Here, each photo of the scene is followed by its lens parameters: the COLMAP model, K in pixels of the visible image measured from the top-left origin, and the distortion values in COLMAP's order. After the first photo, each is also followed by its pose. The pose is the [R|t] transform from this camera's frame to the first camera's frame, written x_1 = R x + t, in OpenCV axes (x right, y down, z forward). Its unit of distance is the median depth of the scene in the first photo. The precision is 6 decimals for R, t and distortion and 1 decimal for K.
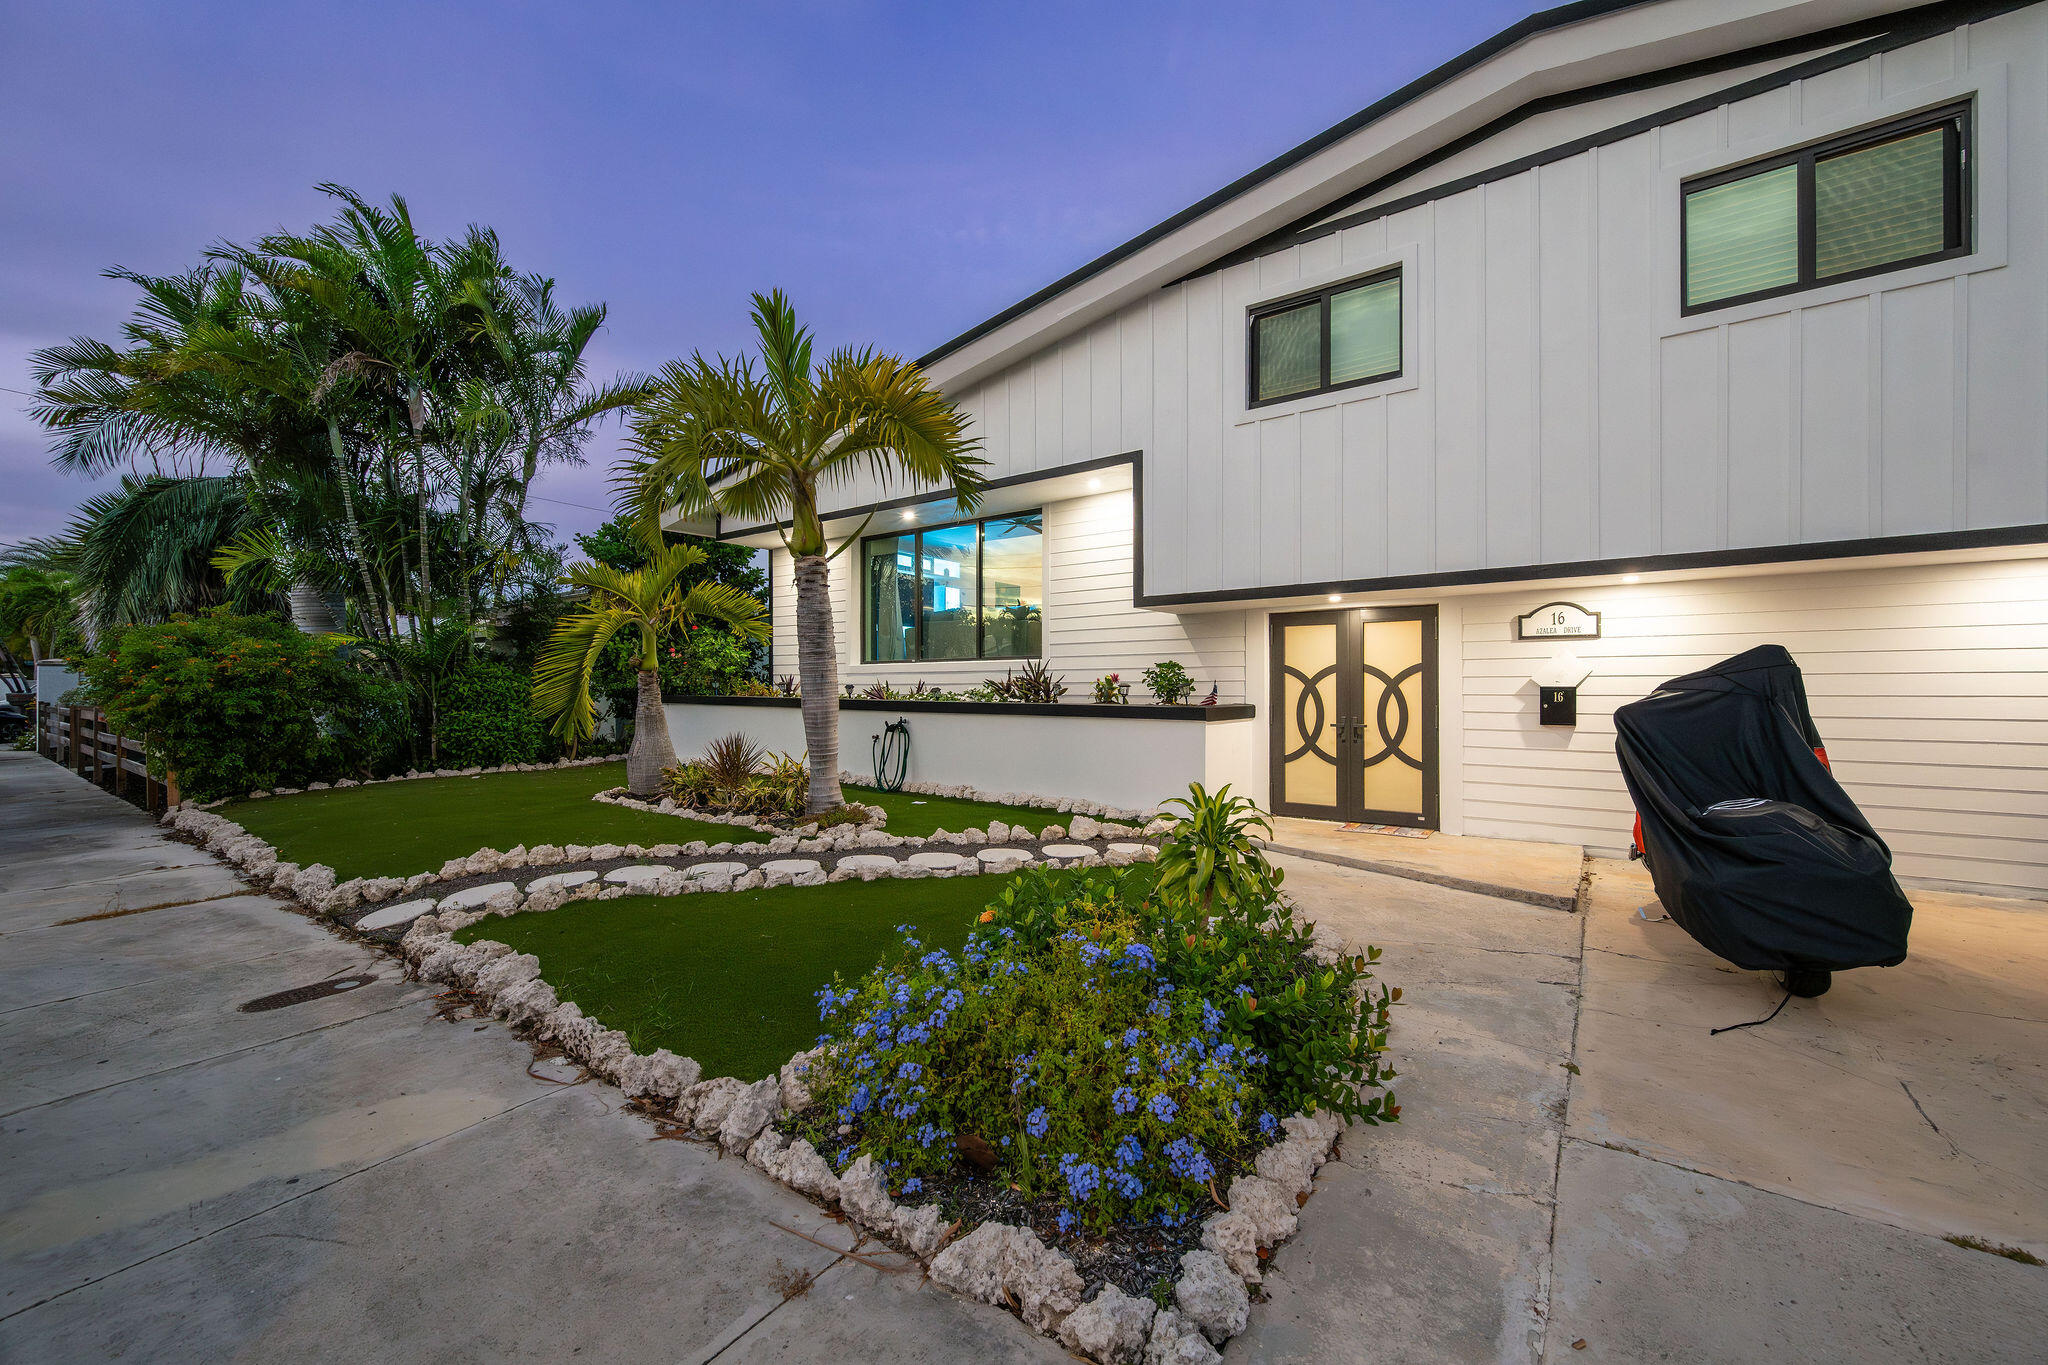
lens RADIAL K [[805.6, 0, 1024.0], [0, 805.6, 682.5], [0, 0, 1]] dist [-0.007011, -0.000354]
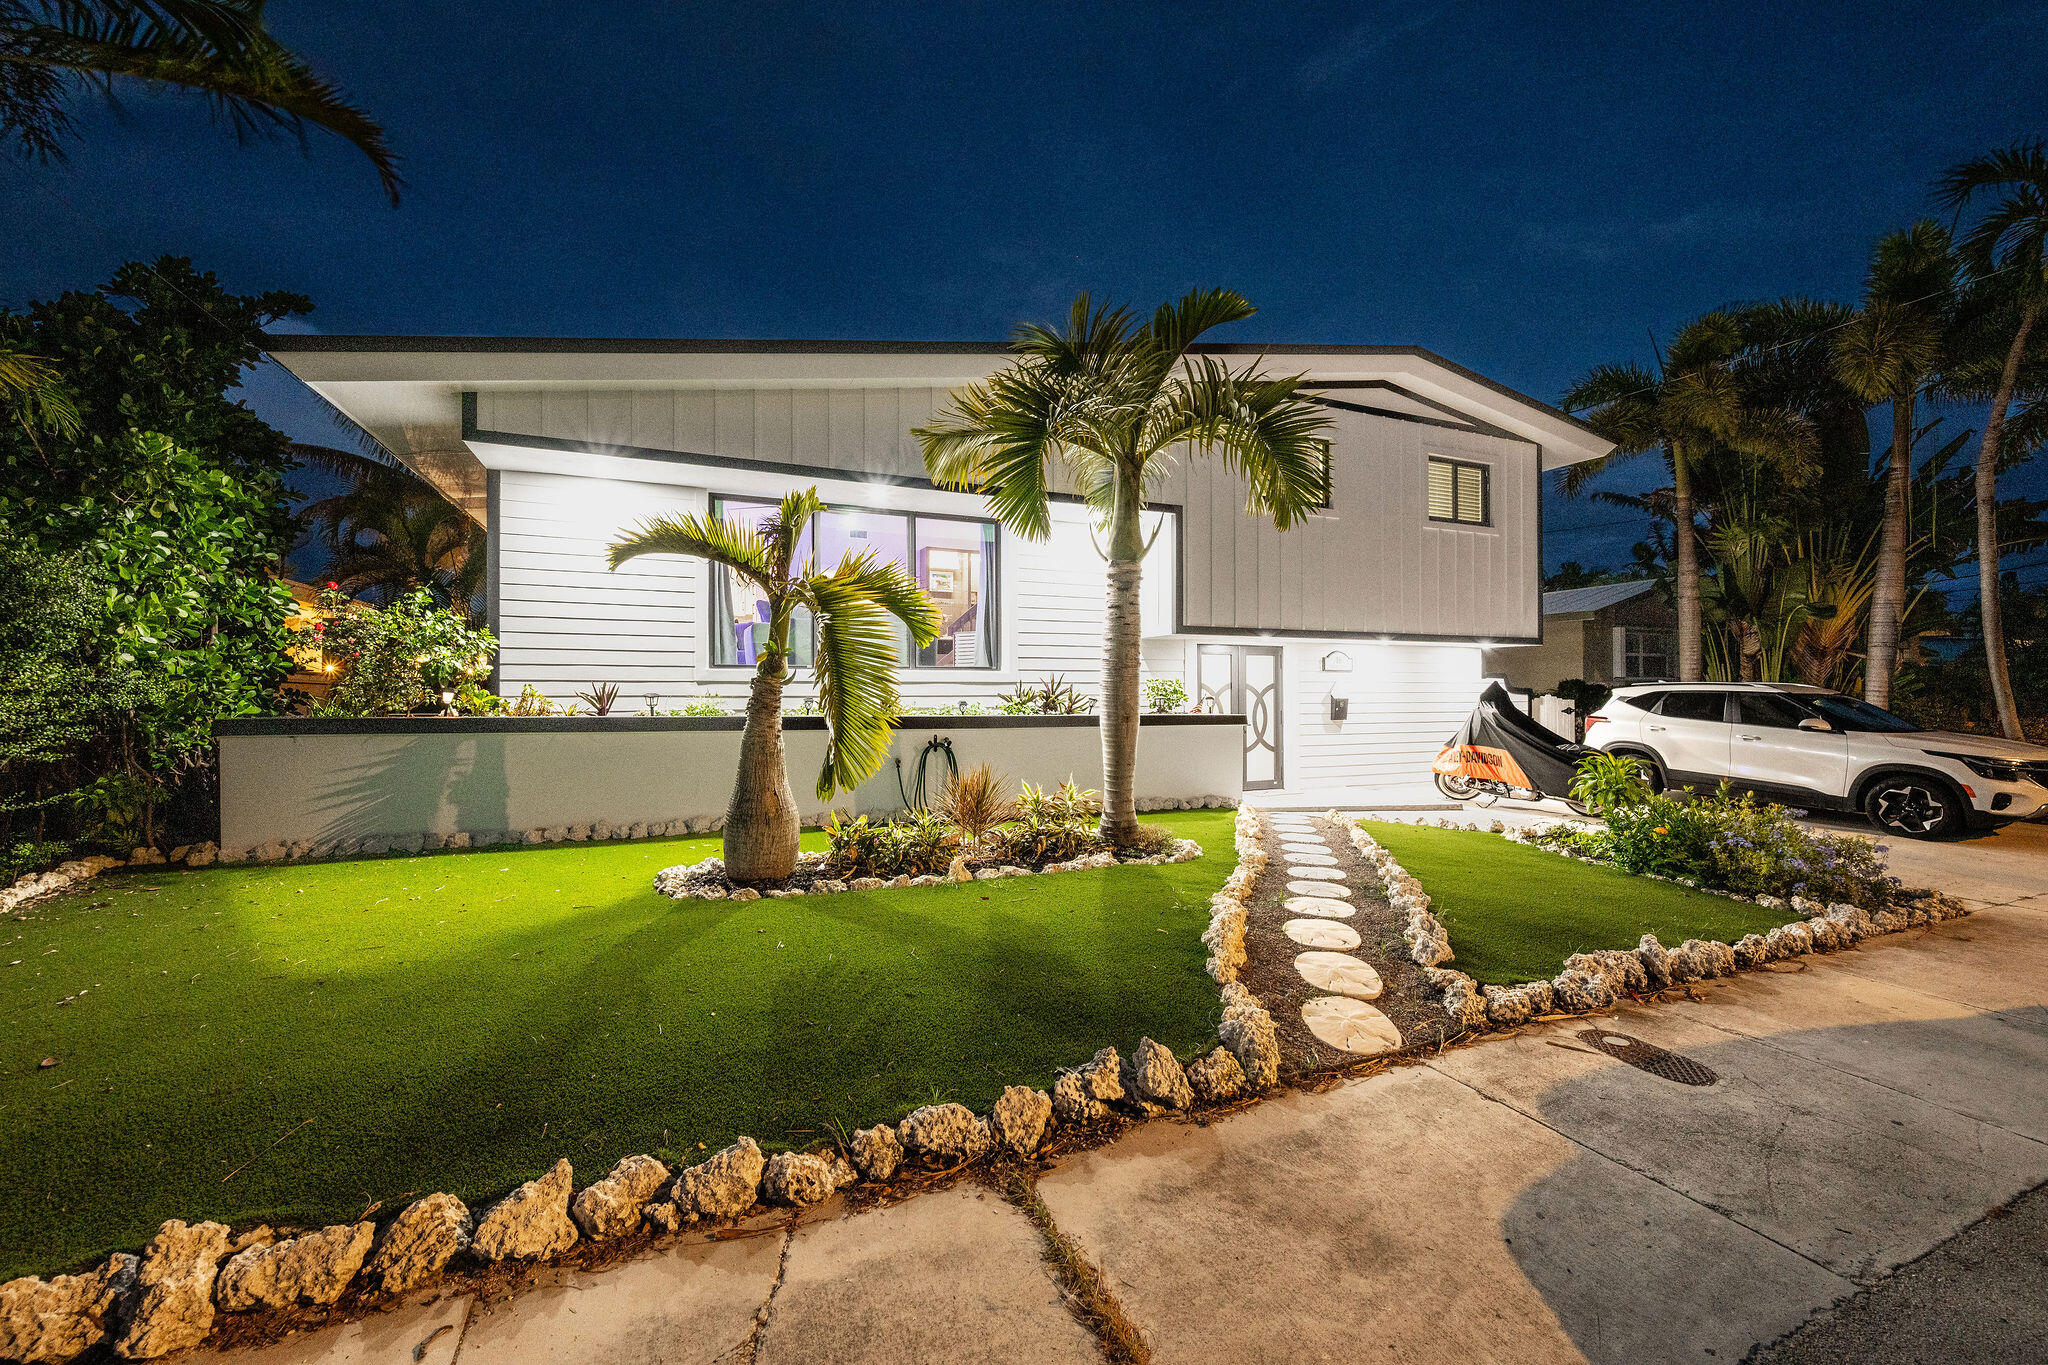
lens RADIAL K [[805.6, 0, 1024.0], [0, 805.6, 682.5], [0, 0, 1]] dist [-0.007011, -0.000354]
pose [[0.509514, 0.011582, 0.860384, -1.416883], [-0.006777, 0.999932, -0.009447, -0.009897], [-0.860436, -0.001017, 0.509558, 0.802747]]
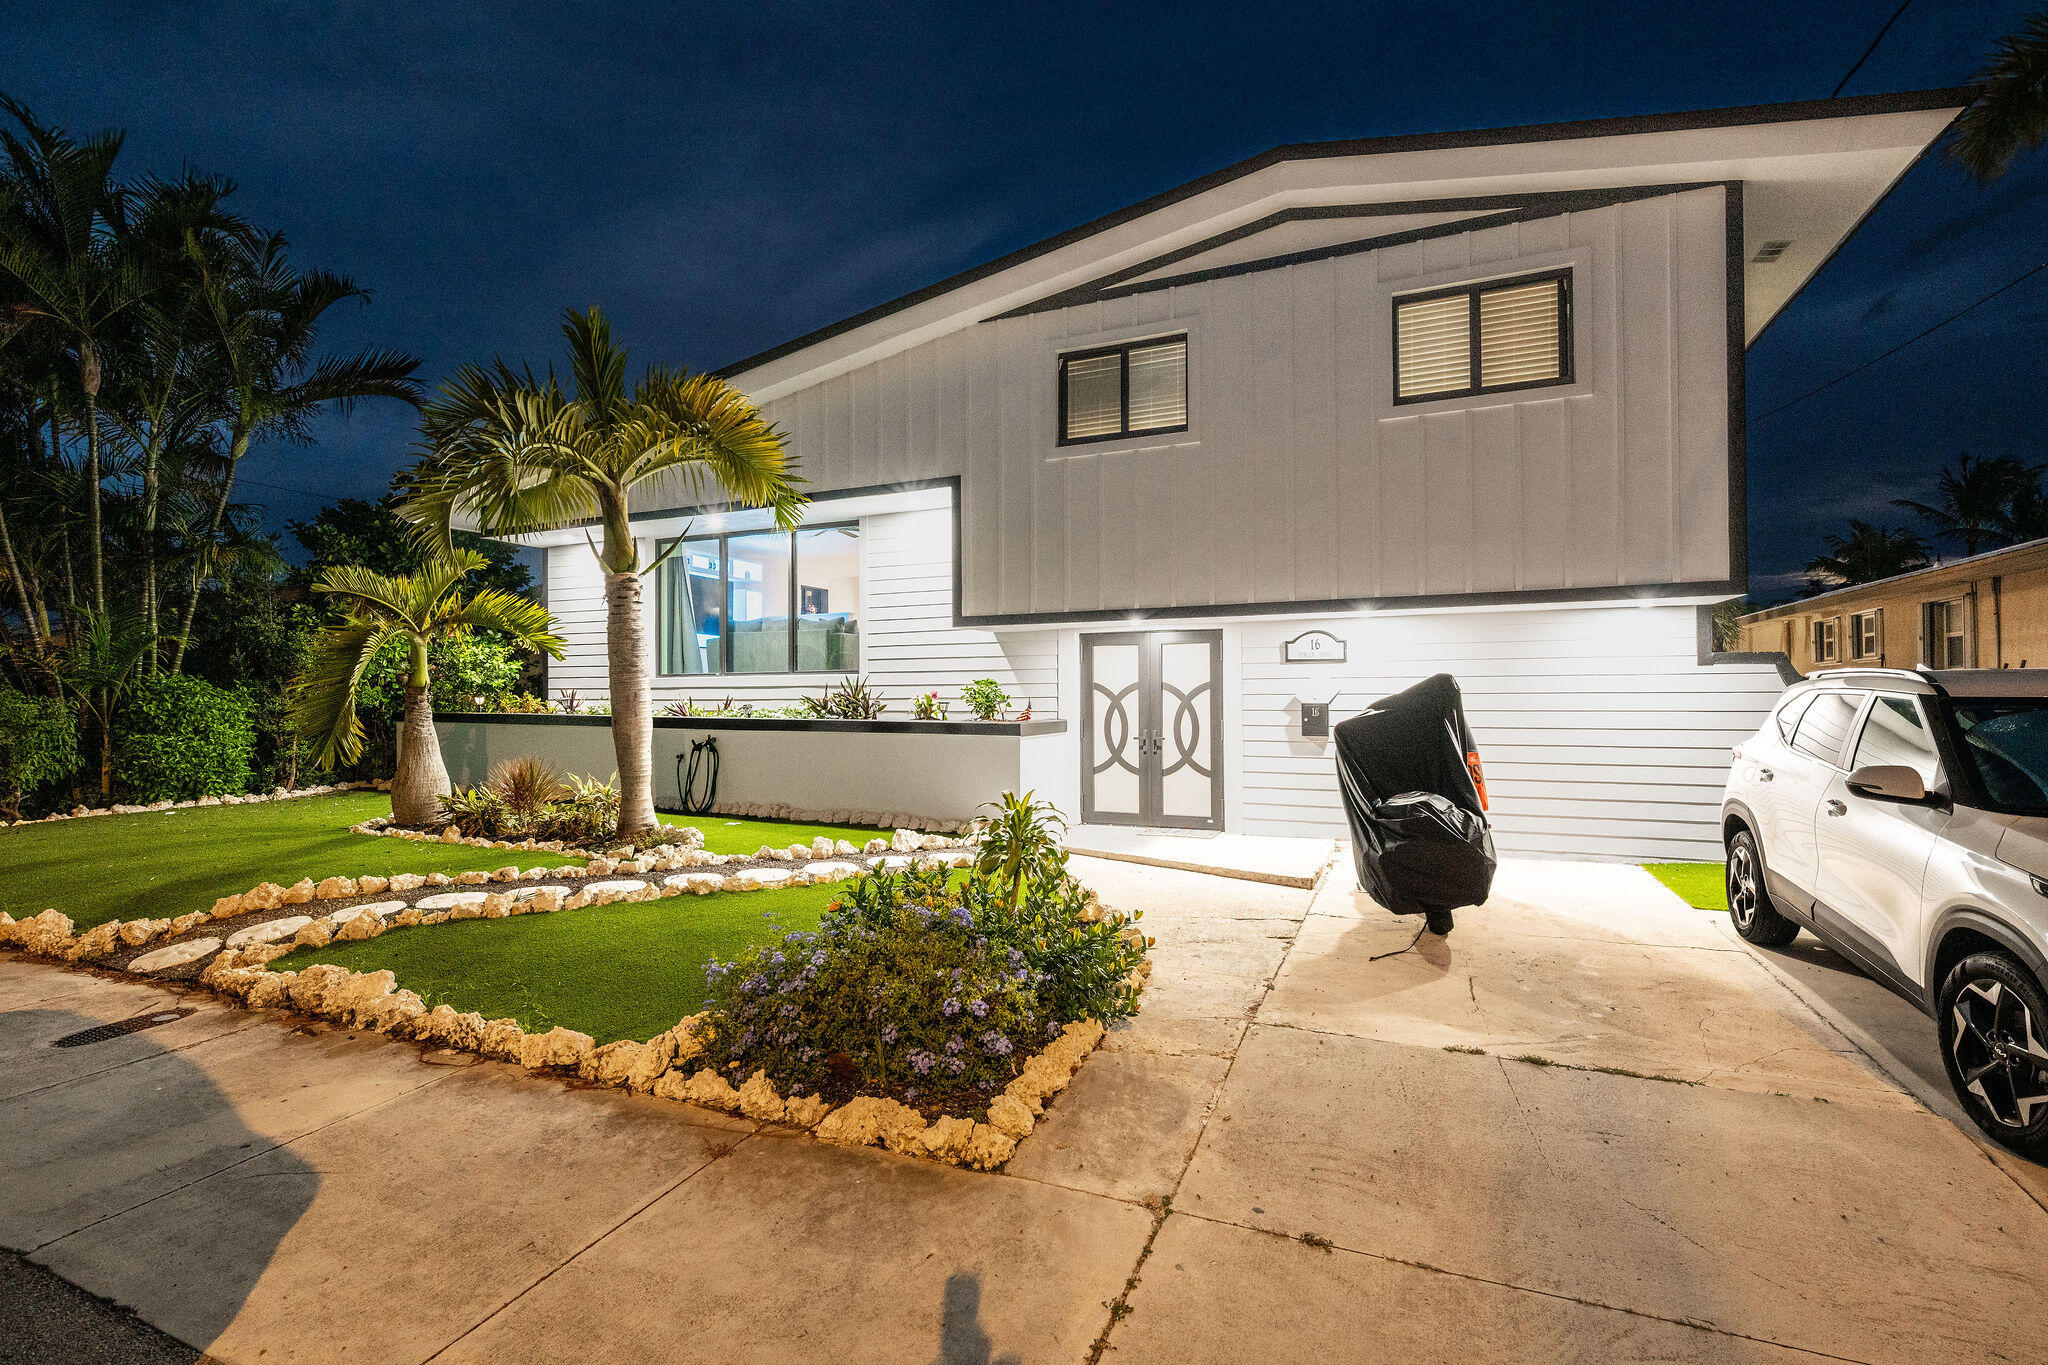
lens RADIAL K [[916.4, 0, 1024.0], [0, 916.4, 682.5], [0, 0, 1]] dist [-0.002852, -0.000733]
pose [[0.976643, -0.000217, 0.214867, -0.038429], [0.001849, 0.999971, -0.007394, -0.018210], [-0.214859, 0.007619, 0.976615, -0.238009]]
